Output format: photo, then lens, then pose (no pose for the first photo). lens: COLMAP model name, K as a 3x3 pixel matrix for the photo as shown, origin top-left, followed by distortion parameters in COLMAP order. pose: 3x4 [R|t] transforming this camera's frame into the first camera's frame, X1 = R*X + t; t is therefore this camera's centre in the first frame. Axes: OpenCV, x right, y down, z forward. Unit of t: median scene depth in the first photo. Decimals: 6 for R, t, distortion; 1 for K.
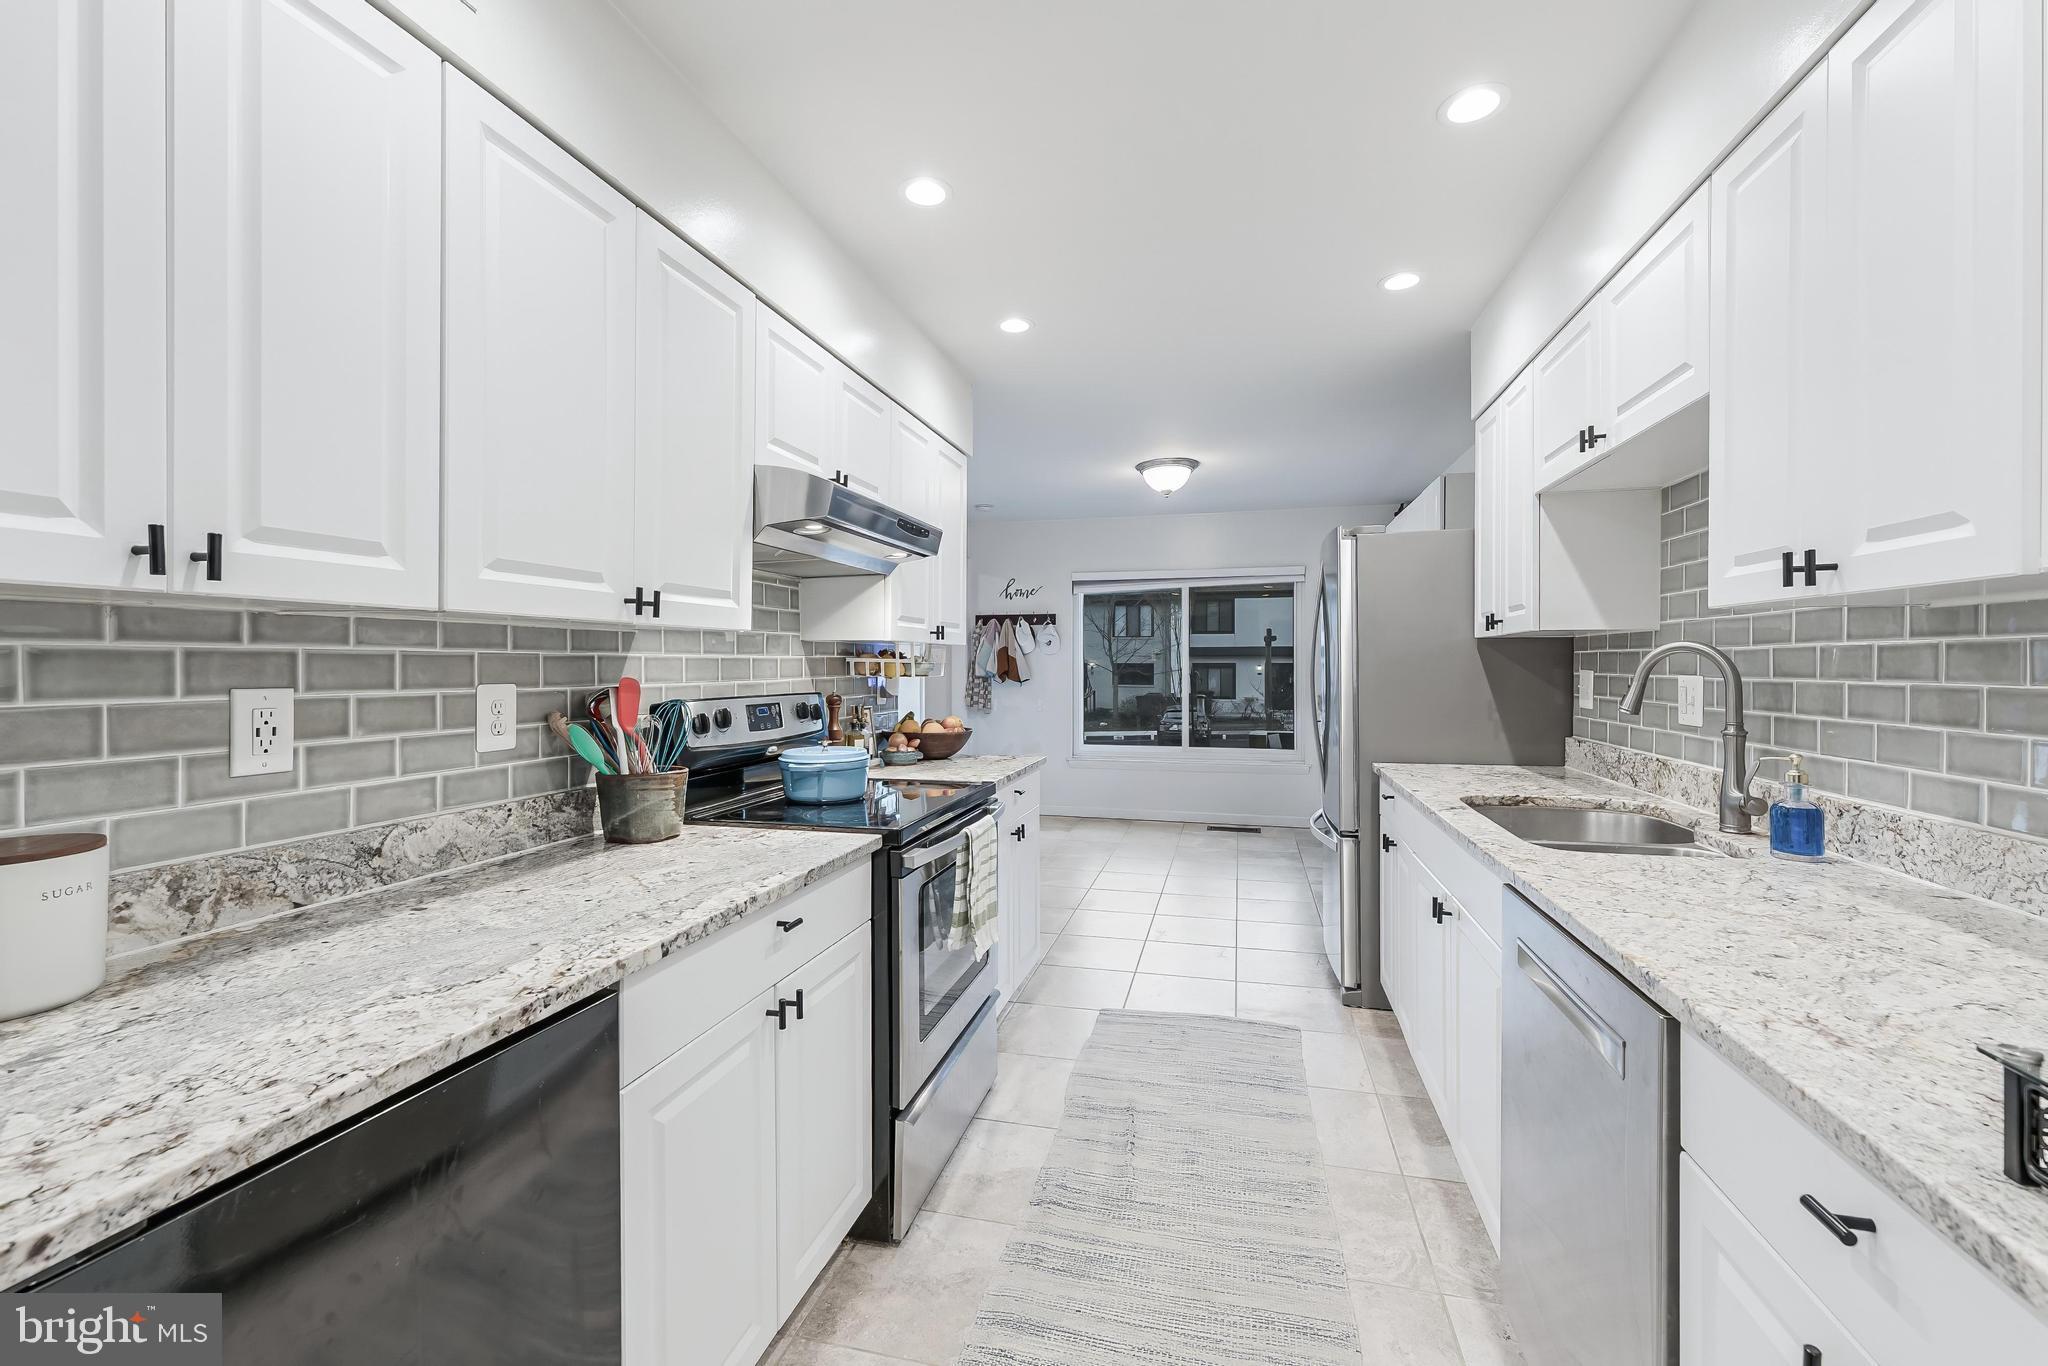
lens RADIAL K [[818.0, 0, 1034.9], [0, 818.0, 675.0], [0, 0, 1]] dist [0.001154, -0.000605]
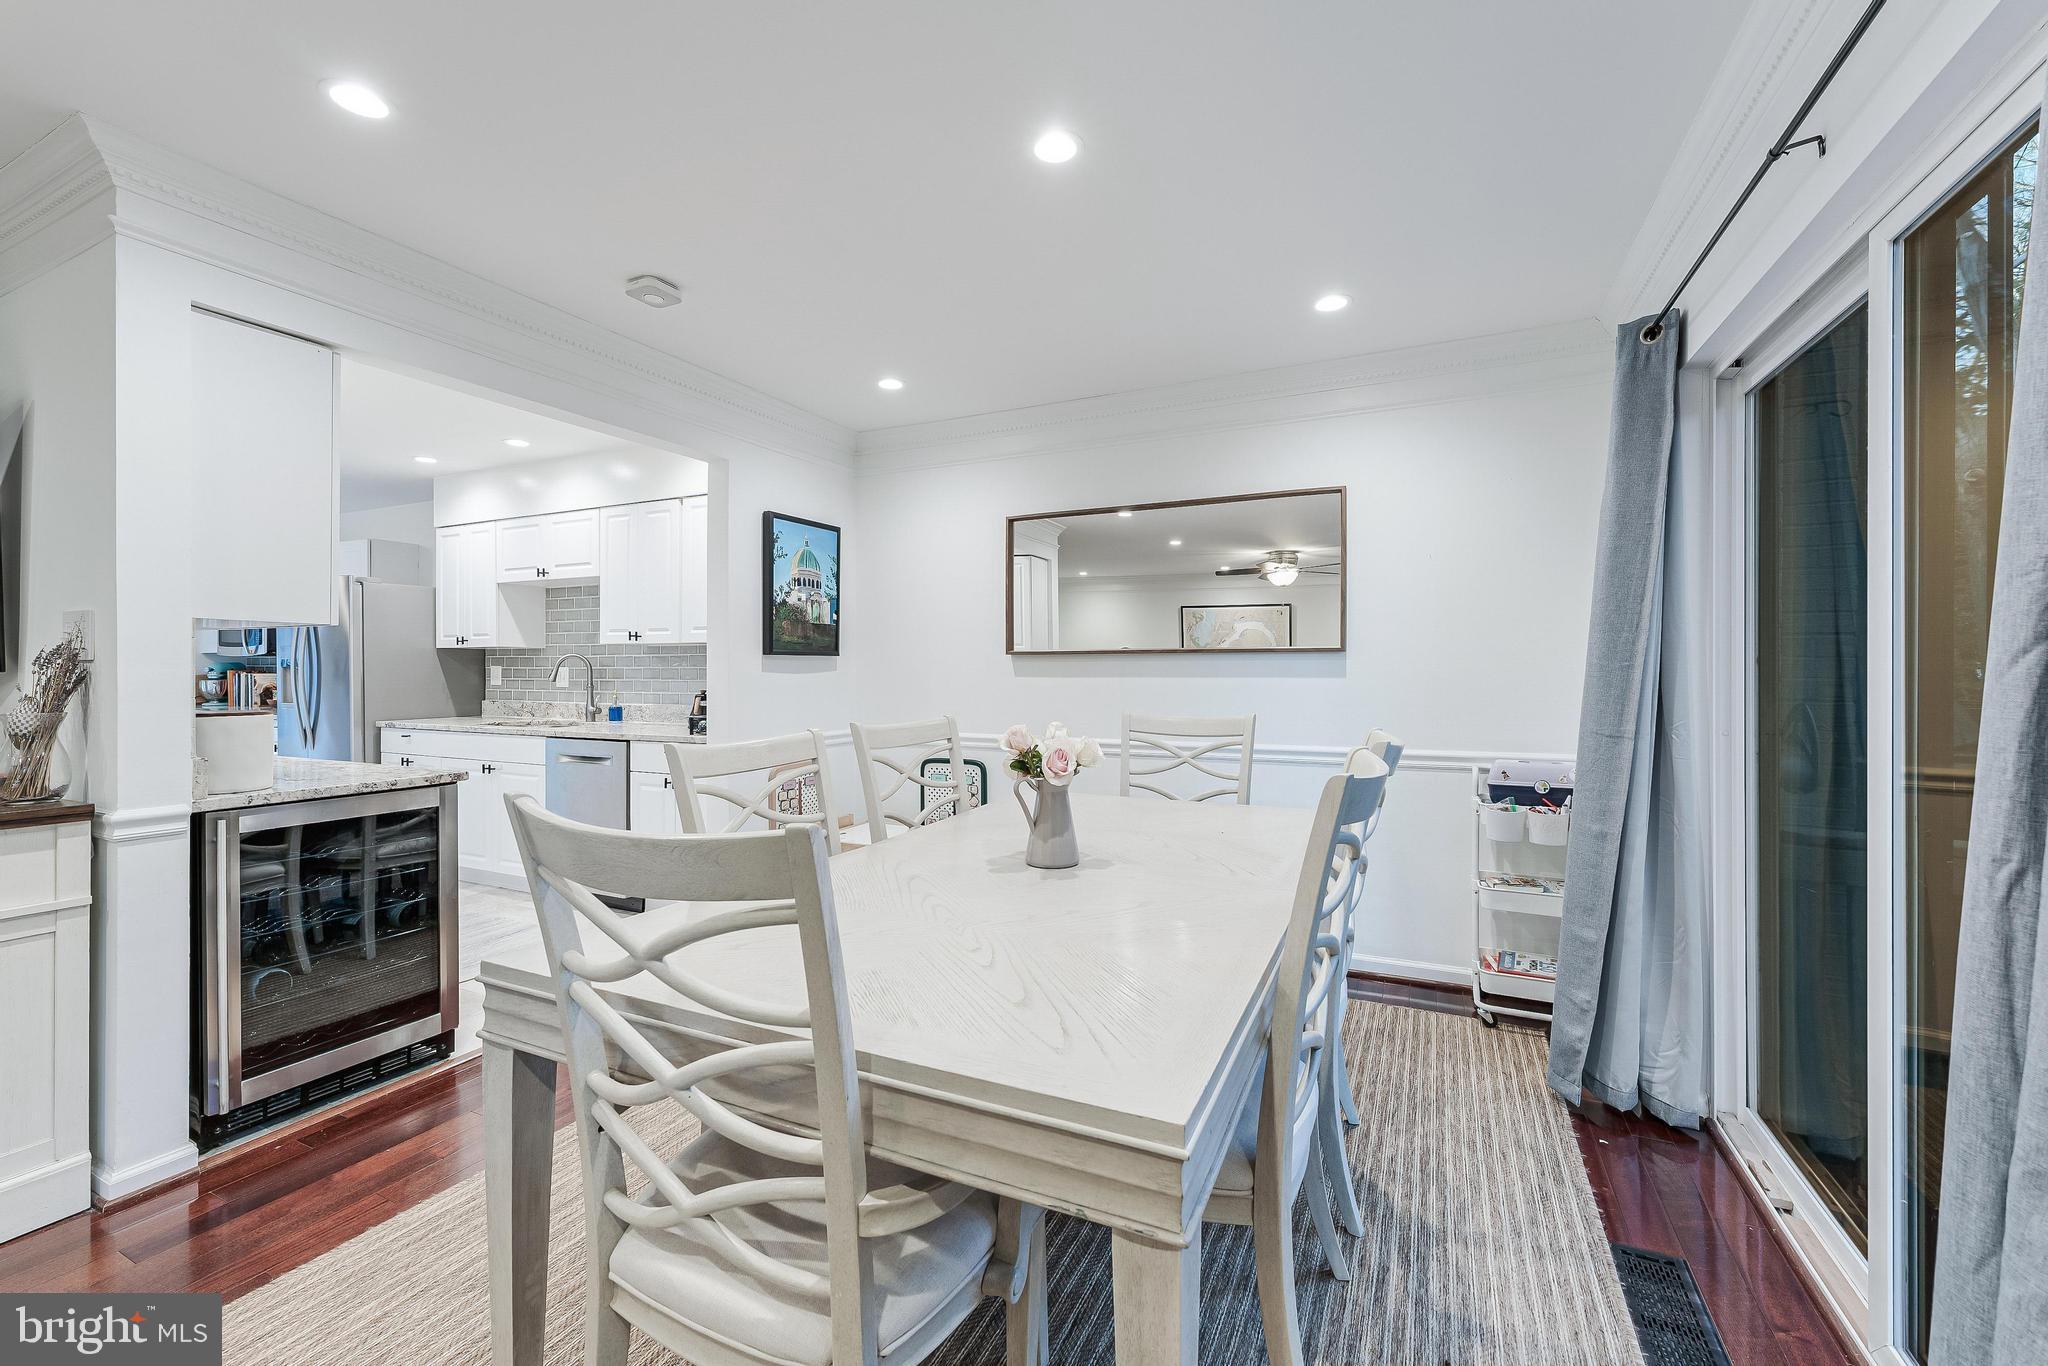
lens RADIAL K [[818.0, 0, 1018.4], [0, 818.0, 677.5], [0, 0, 1]] dist [0.001154, -0.000605]
pose [[0.190423, -0.008757, 0.981663, -1.528533], [0.011325, 0.999913, 0.006722, 0.033813], [-0.981637, 0.009837, 0.190506, -0.925461]]
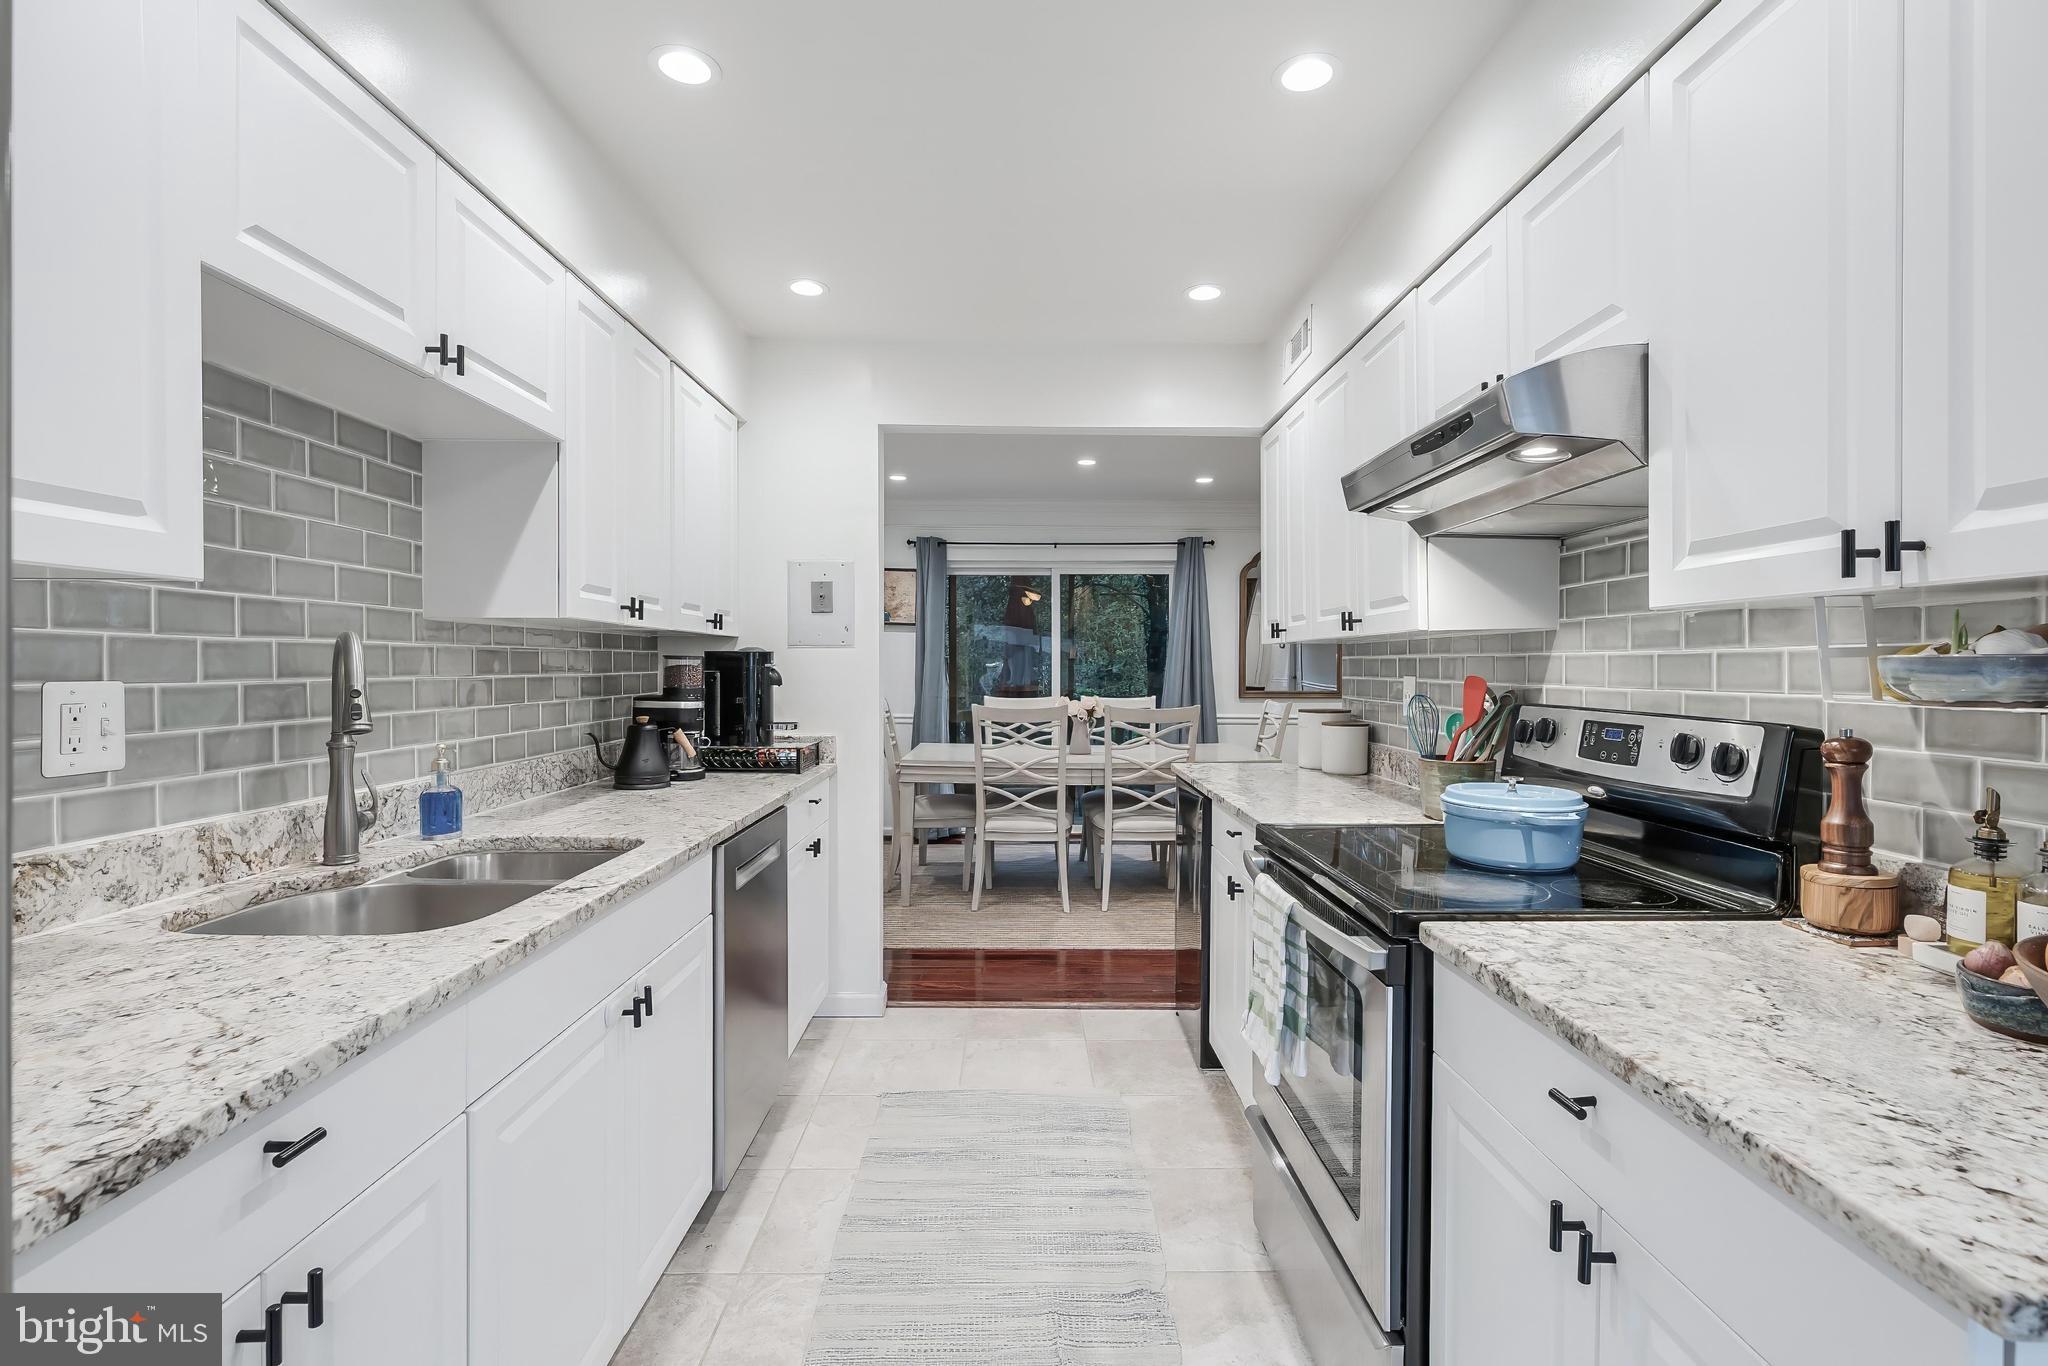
lens RADIAL K [[939.5, 0, 1026.9], [0, 939.5, 669.4], [0, 0, 1]] dist [0.002769, -0.000120]
pose [[-0.965840, -0.000284, -0.259140, 0.397690], [-0.004481, 0.999868, 0.015603, -0.021864], [0.259101, 0.016231, -0.965714, 1.947144]]
